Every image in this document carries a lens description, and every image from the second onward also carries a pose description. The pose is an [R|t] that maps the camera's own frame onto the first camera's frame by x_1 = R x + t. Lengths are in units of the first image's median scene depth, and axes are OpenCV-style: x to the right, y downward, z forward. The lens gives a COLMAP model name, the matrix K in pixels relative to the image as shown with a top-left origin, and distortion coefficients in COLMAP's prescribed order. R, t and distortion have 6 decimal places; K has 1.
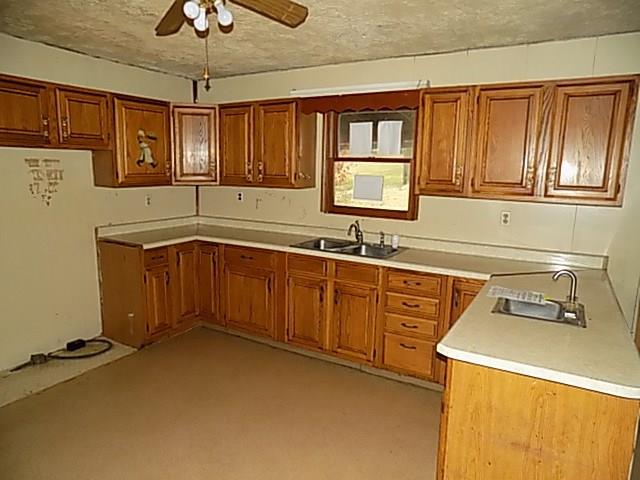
lens RADIAL K [[427.8, 0, 321.6], [0, 427.8, 242.2], [0, 0, 1]] dist [-0.075495, 0.067932]
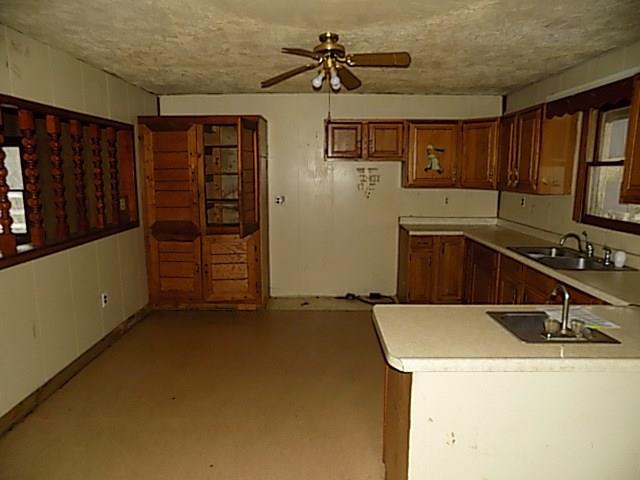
lens RADIAL K [[427.8, 0, 321.6], [0, 427.8, 242.2], [0, 0, 1]] dist [-0.075495, 0.067932]
pose [[0.506105, 0.125604, -0.853277, 0.553302], [-0.143328, 0.987831, 0.060398, -0.000523], [0.850479, 0.091731, 0.517948, 0.065975]]
